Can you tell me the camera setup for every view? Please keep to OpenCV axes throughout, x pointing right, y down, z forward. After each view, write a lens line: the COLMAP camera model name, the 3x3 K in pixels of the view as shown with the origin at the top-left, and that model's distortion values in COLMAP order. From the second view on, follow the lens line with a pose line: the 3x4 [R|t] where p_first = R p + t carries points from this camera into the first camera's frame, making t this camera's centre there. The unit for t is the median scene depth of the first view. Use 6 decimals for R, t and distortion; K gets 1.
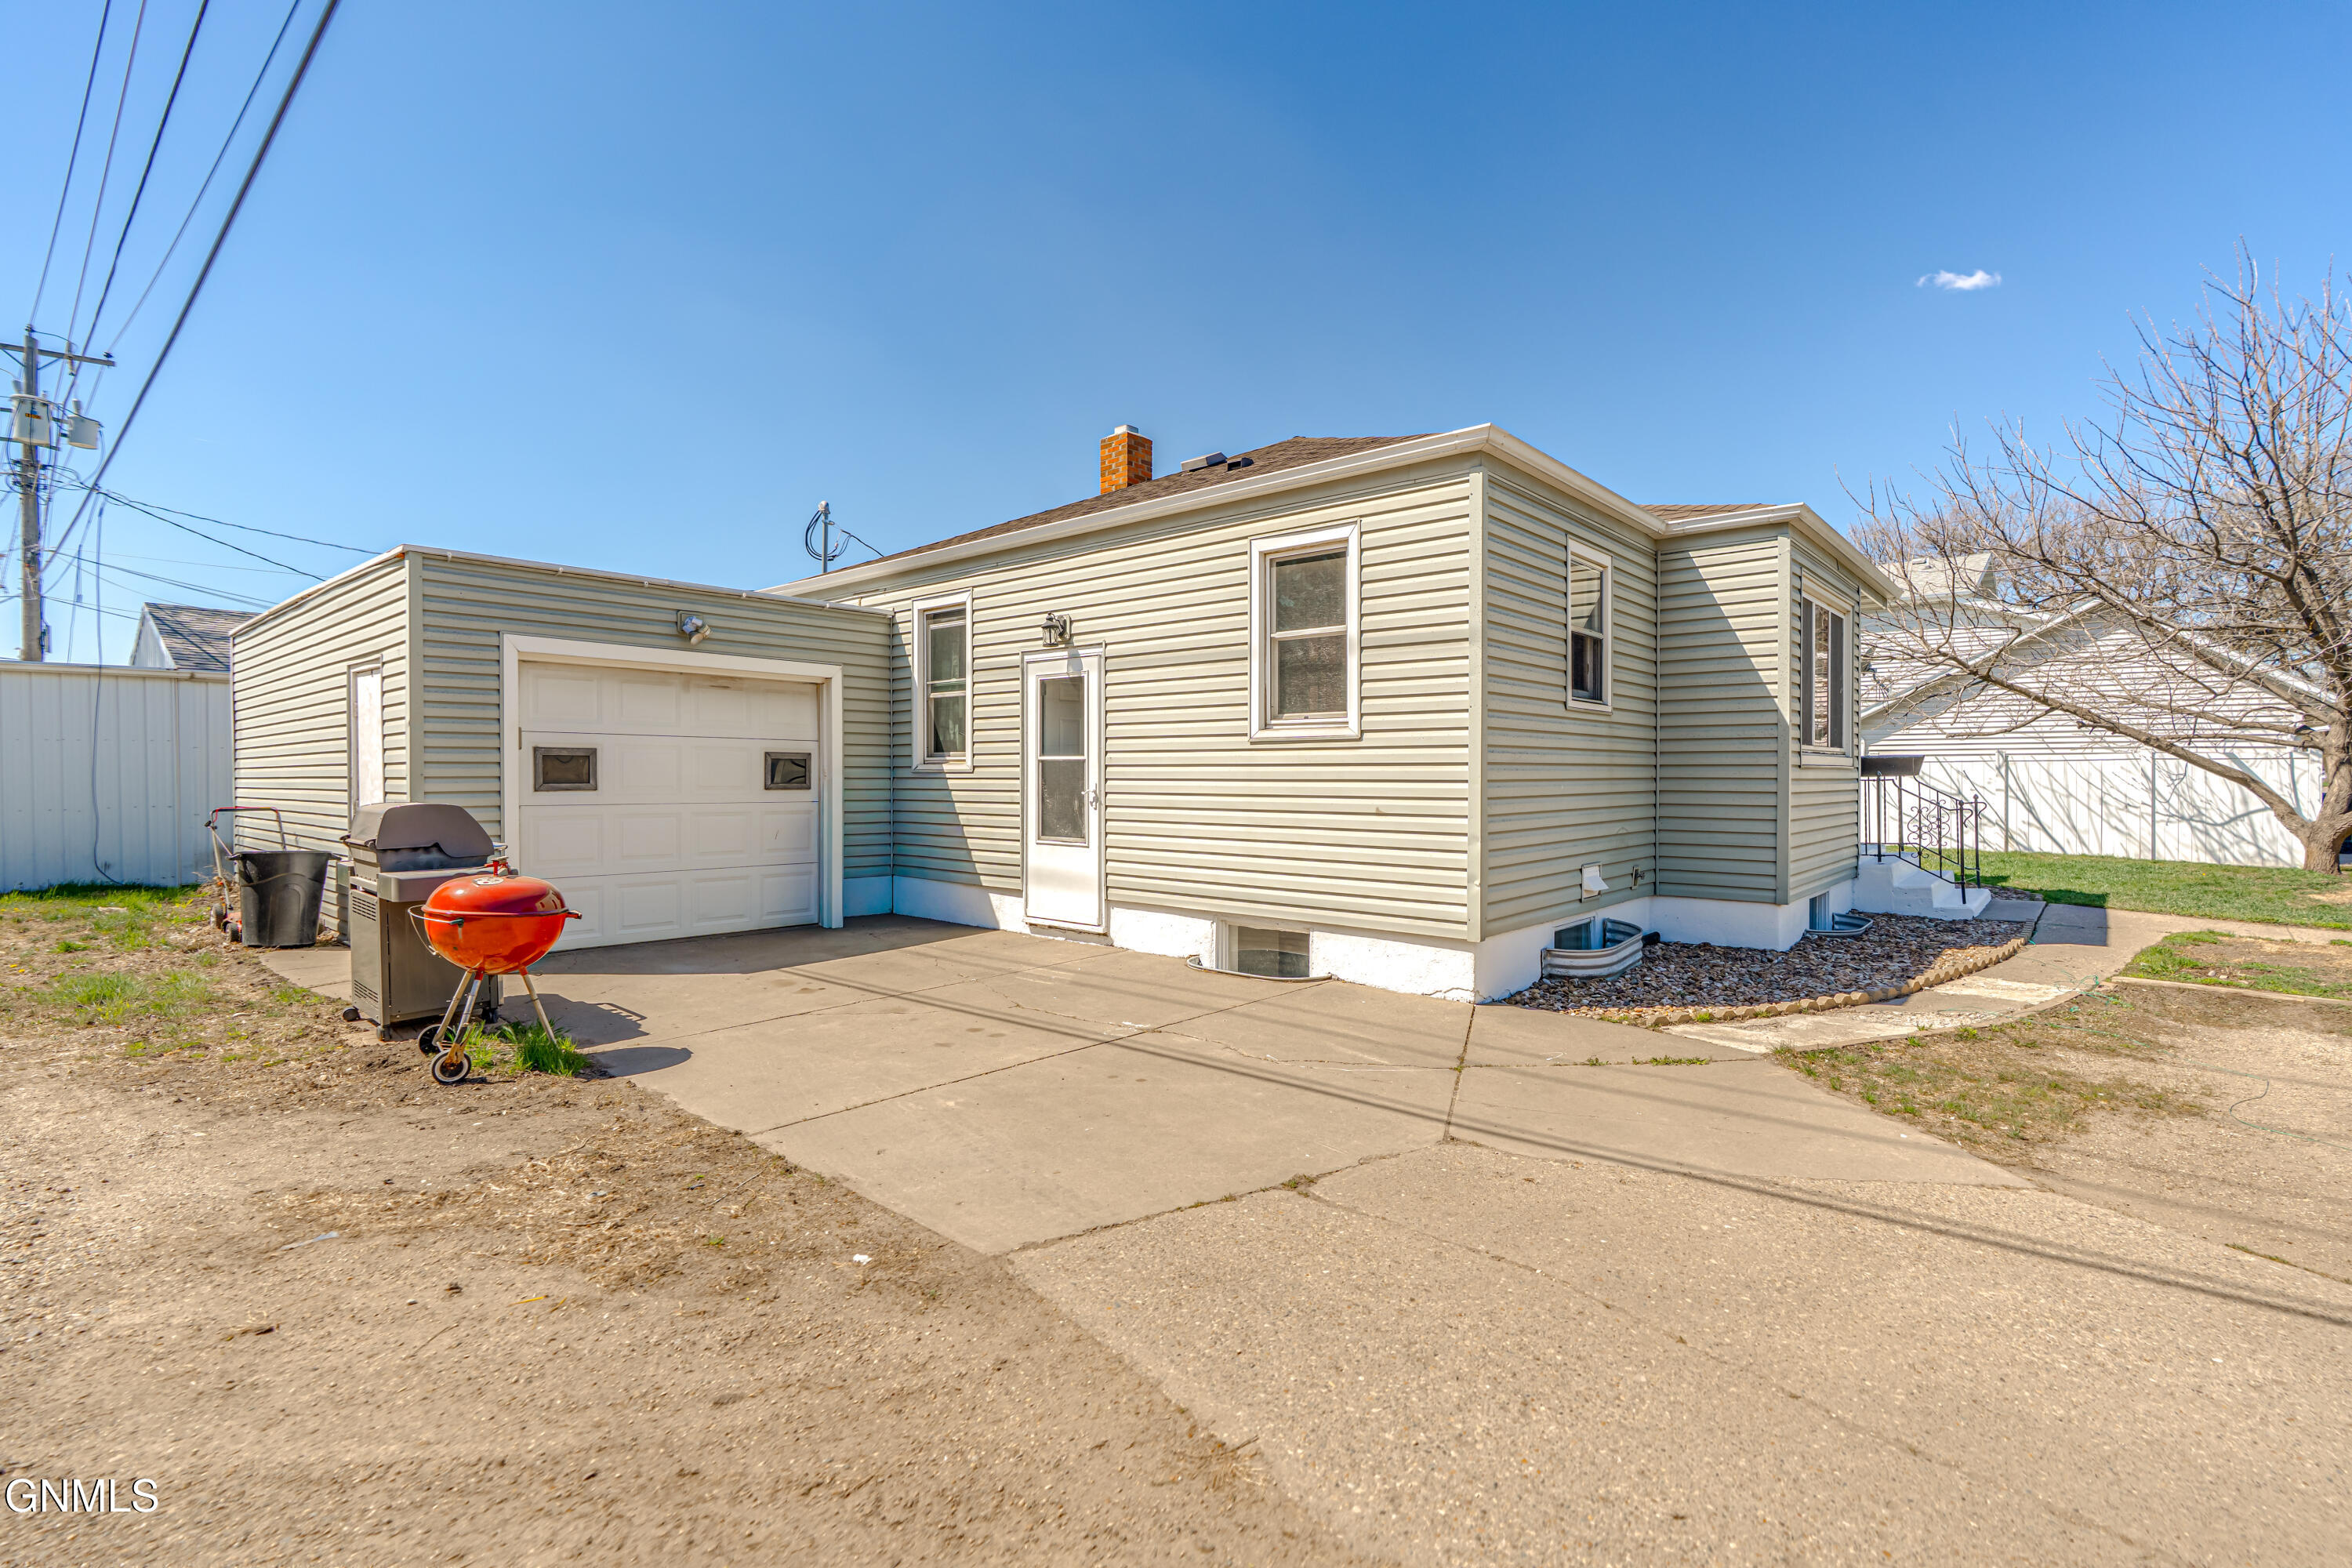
lens RADIAL K [[1062.9, 0, 1154.2], [0, 1062.9, 778.0], [0, 0, 1]] dist [-0.001928, -0.000250]
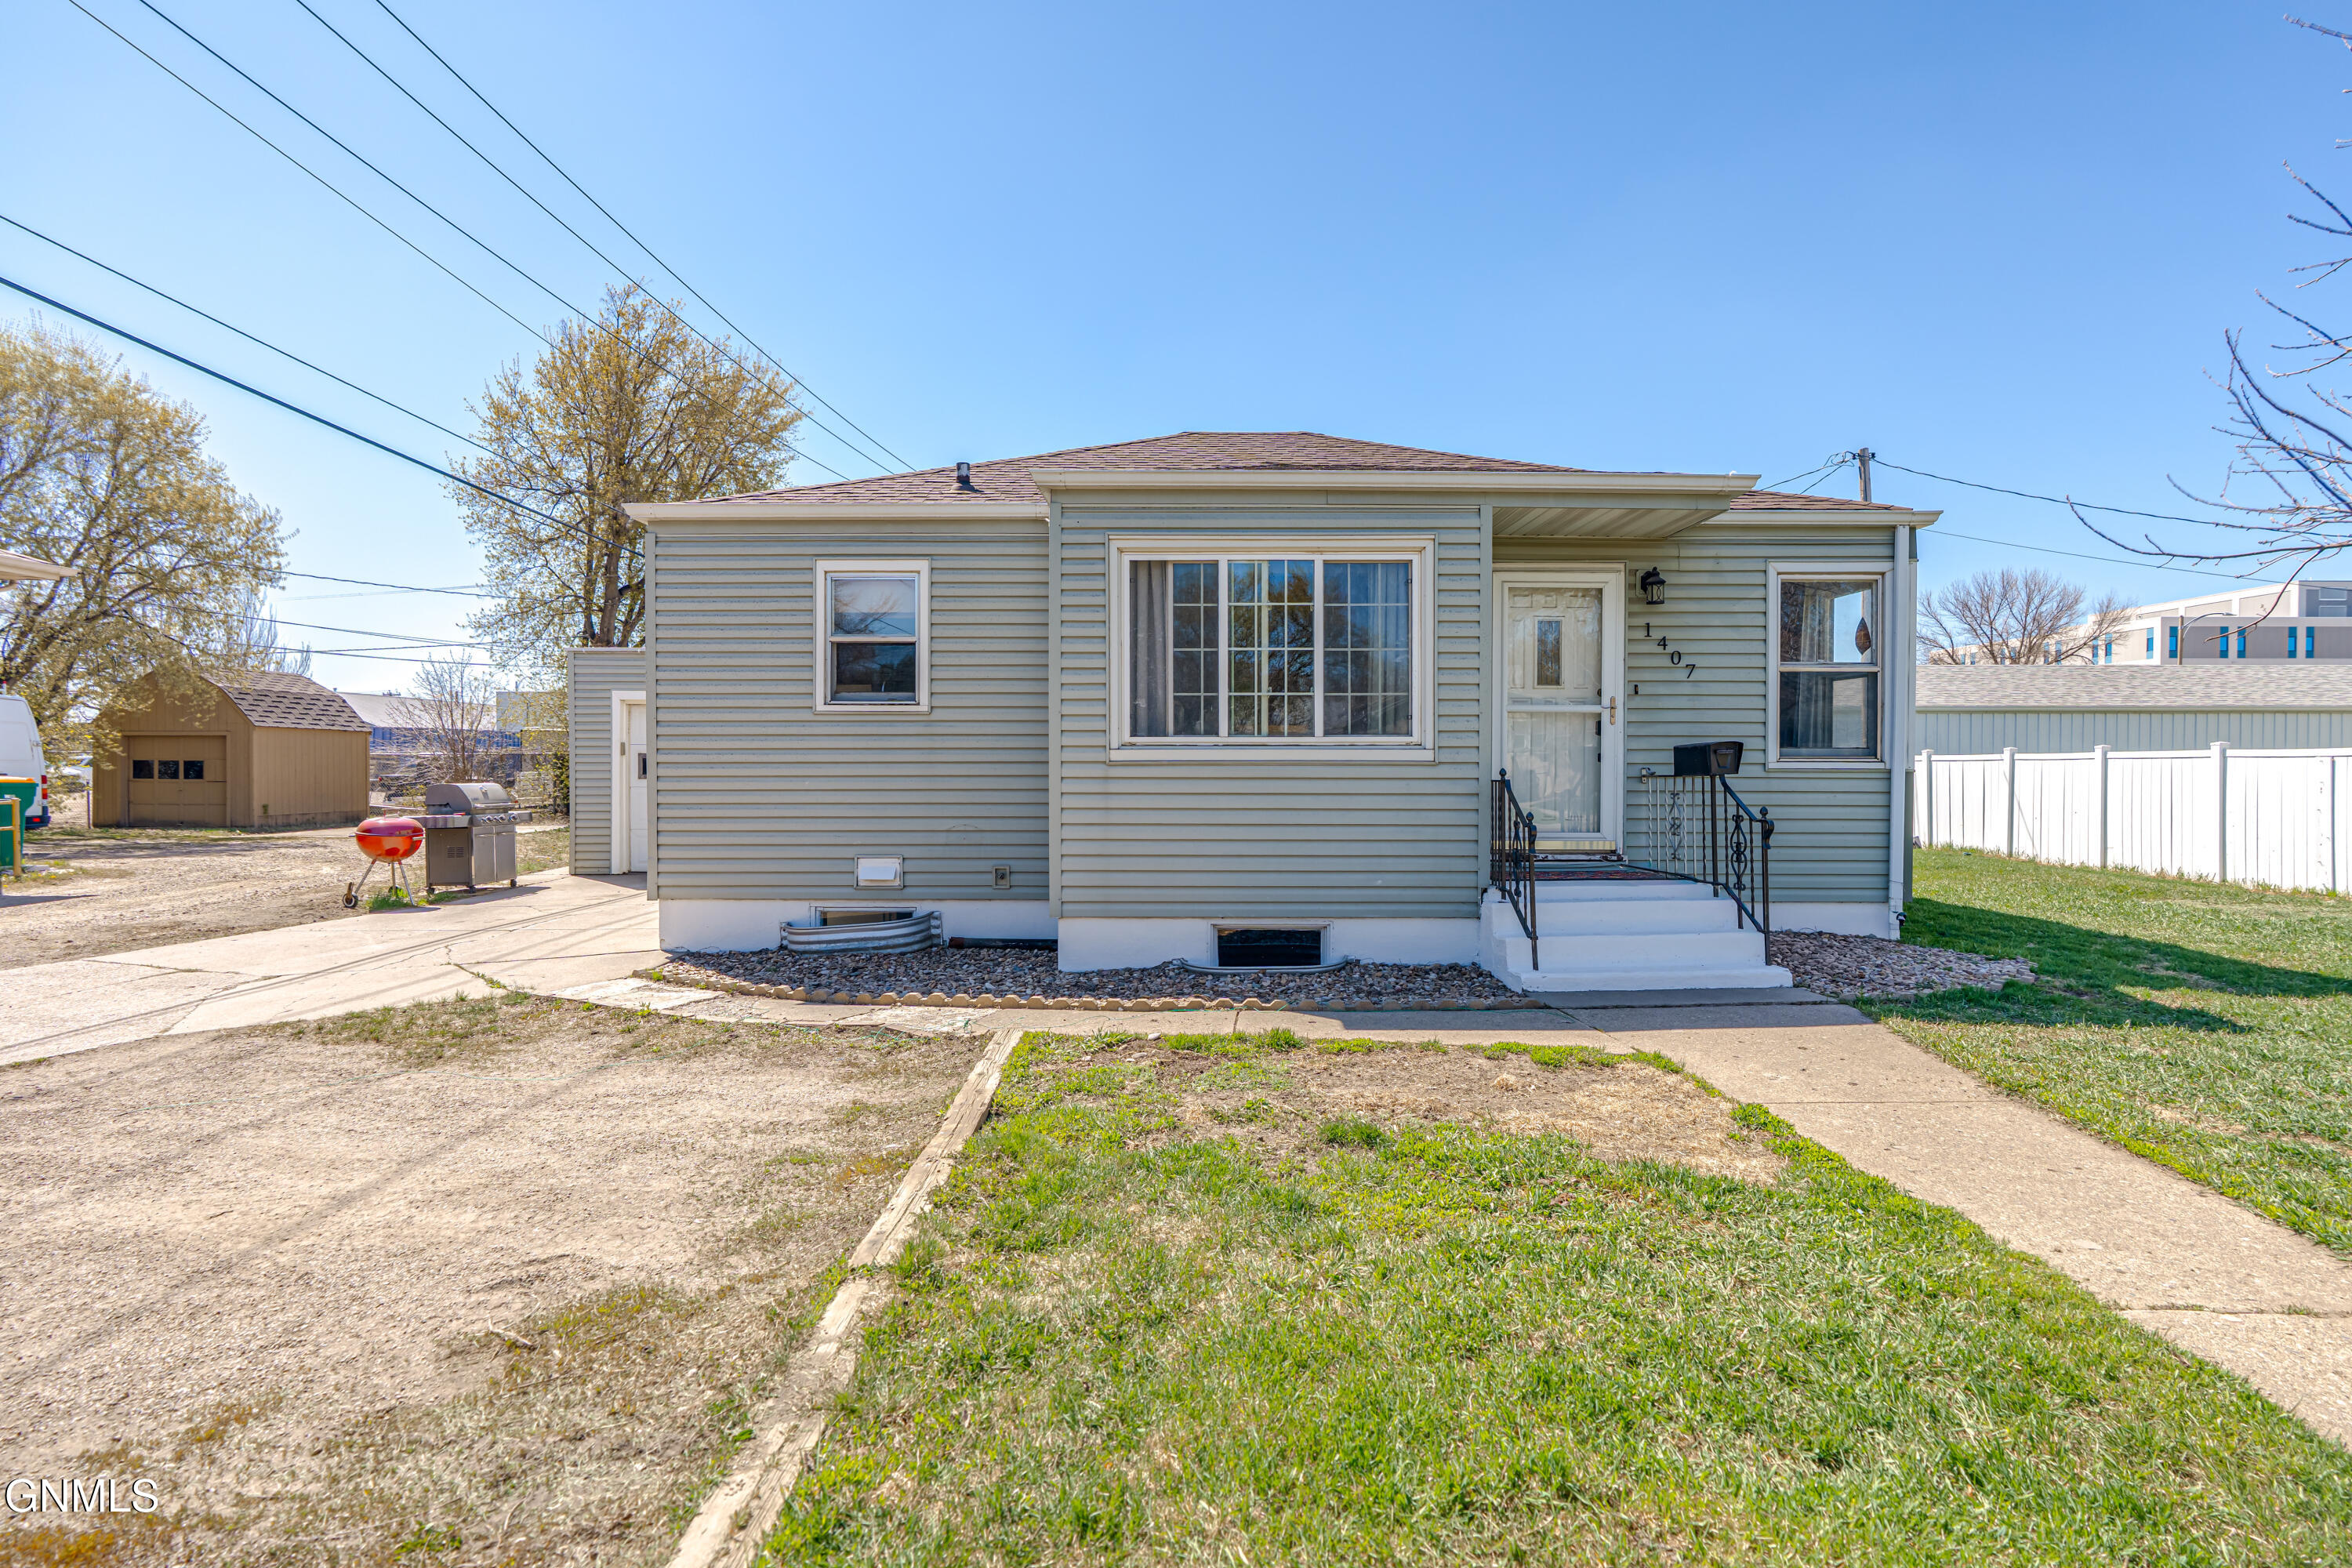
lens RADIAL K [[1110.1, 0, 1176.0], [0, 1110.1, 784.0], [0, 0, 1]] dist [-0.003990, -0.000204]
pose [[0.660017, 0.012112, -0.751153, 1.262442], [-0.003040, 0.999905, 0.013452, -0.005576], [0.751245, -0.006595, 0.659991, 0.425224]]
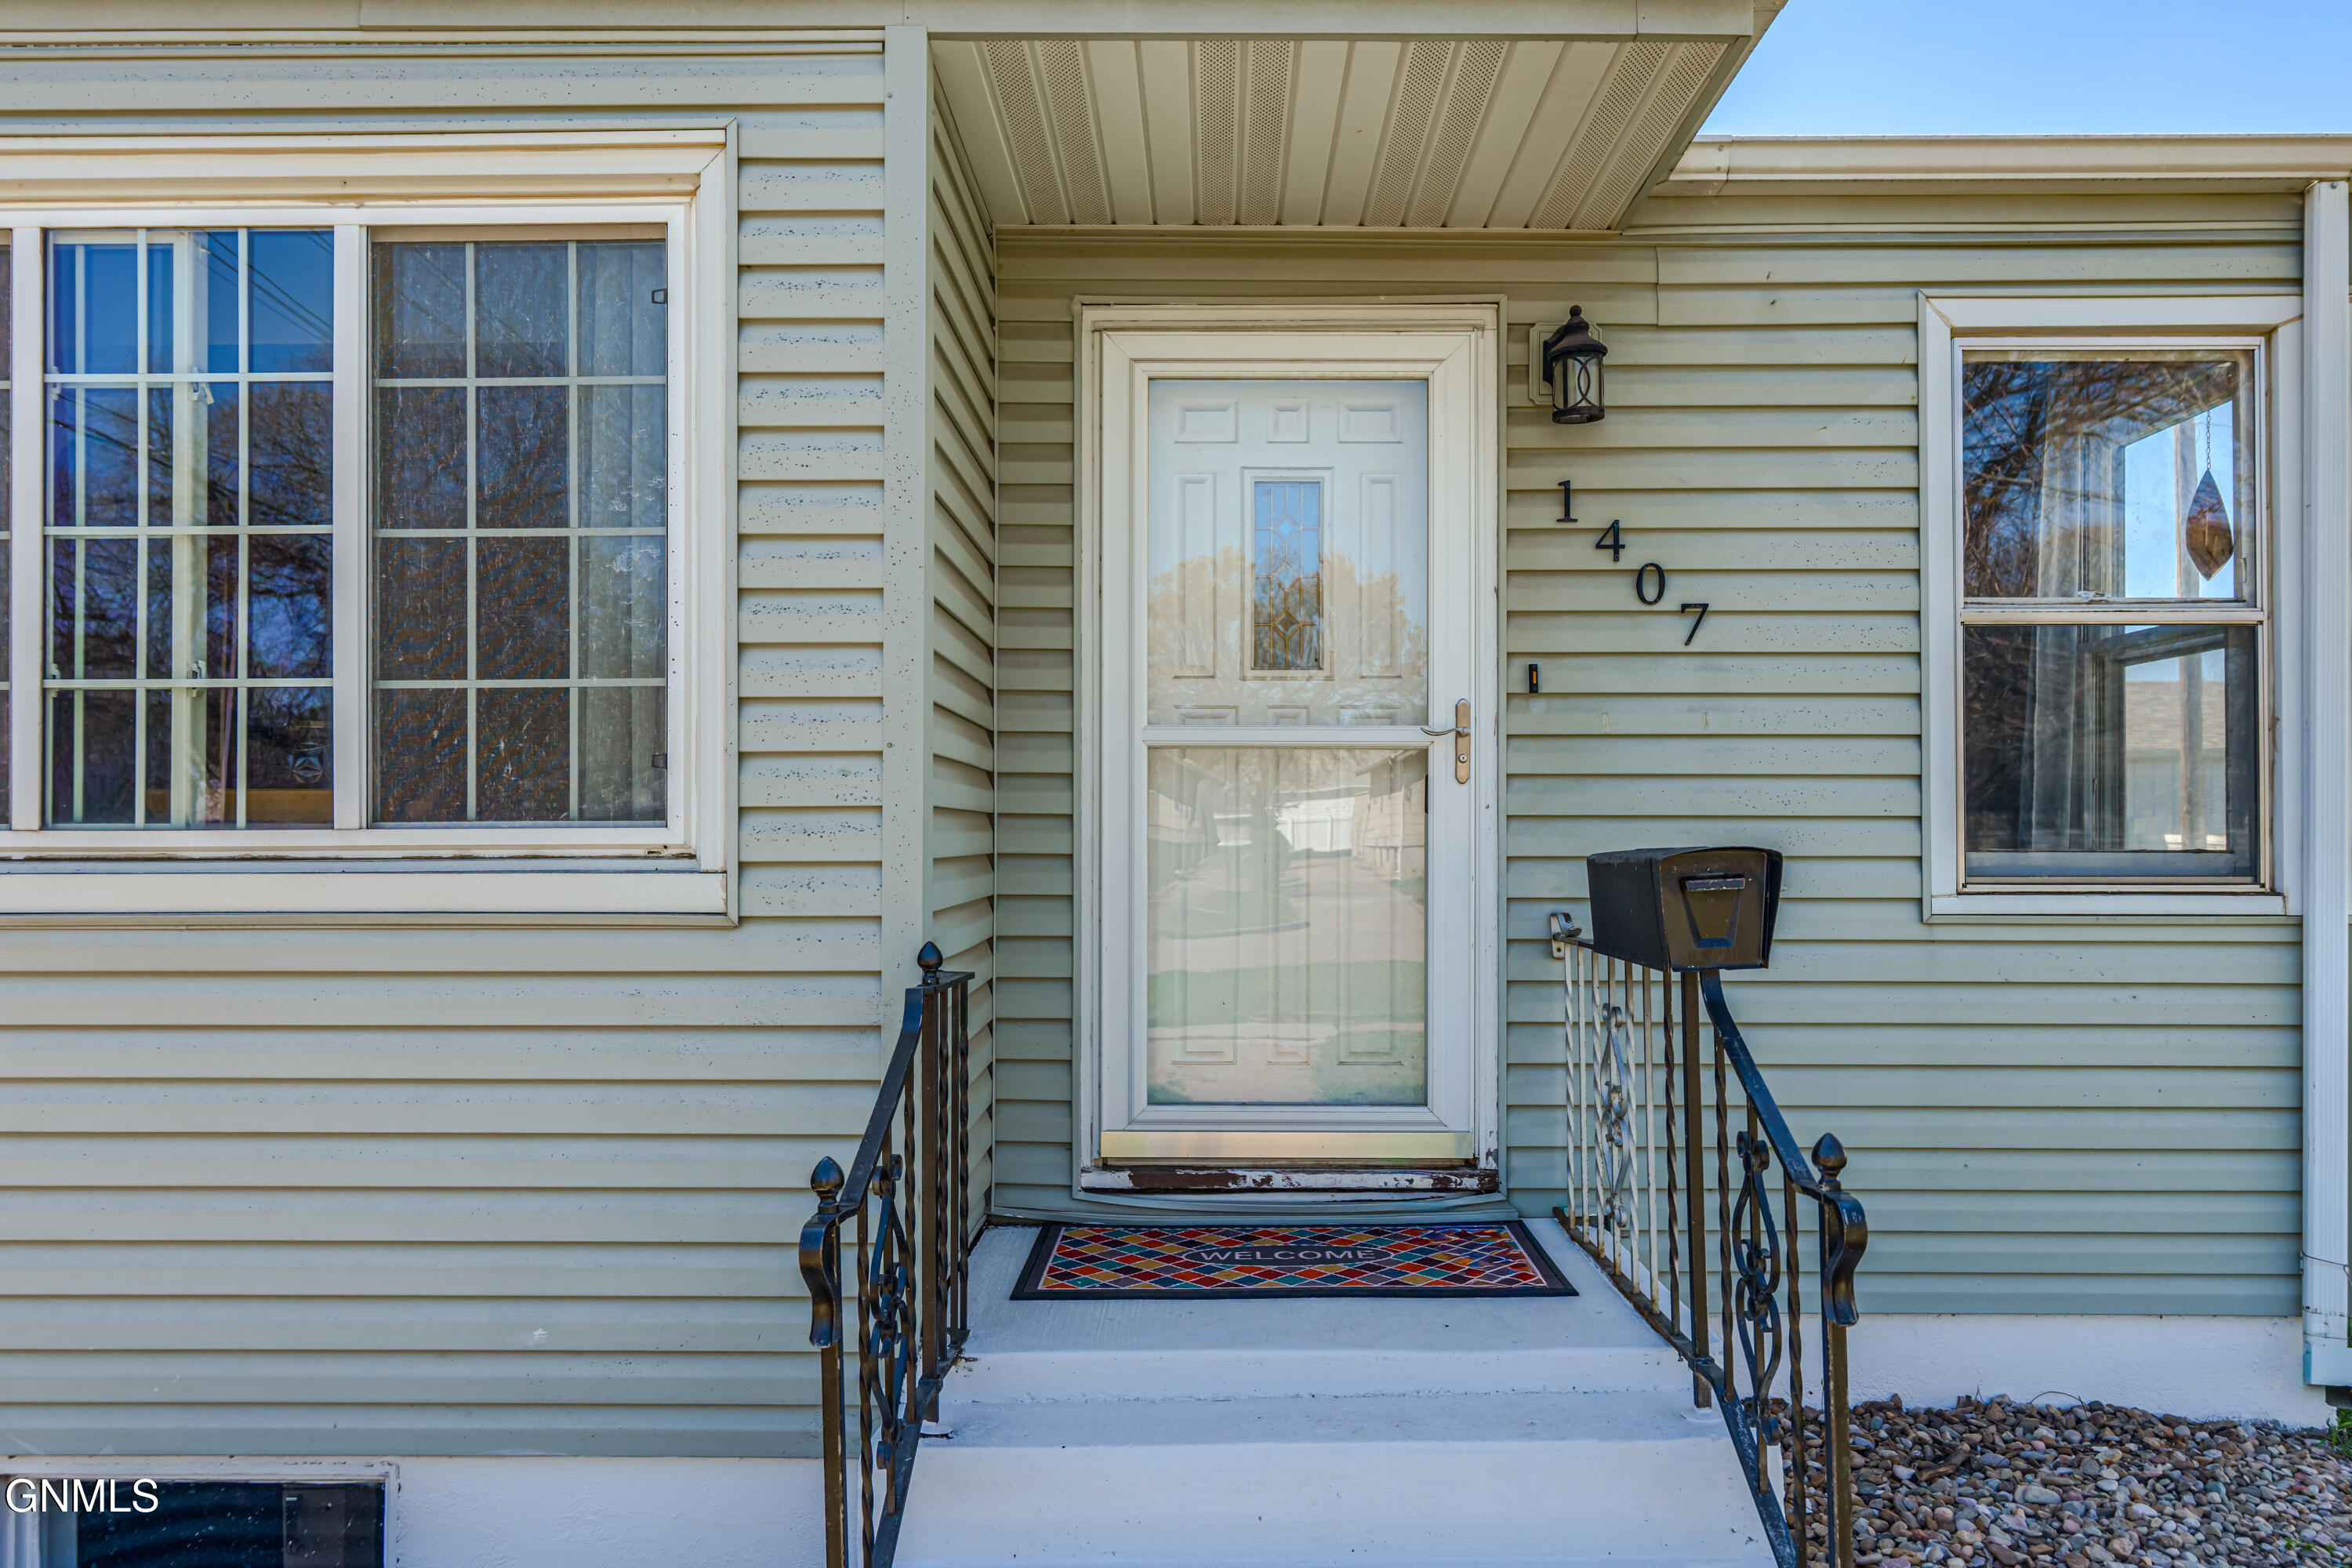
lens RADIAL K [[1538.2, 0, 1198.7], [0, 1538.2, 830.8], [0, 0, 1]] dist [-0.002575, 0.001557]
pose [[0.653064, -0.005861, -0.757280, 1.075430], [-0.001399, 0.999959, -0.008946, -0.027641], [0.757302, 0.006902, 0.653029, 1.001063]]
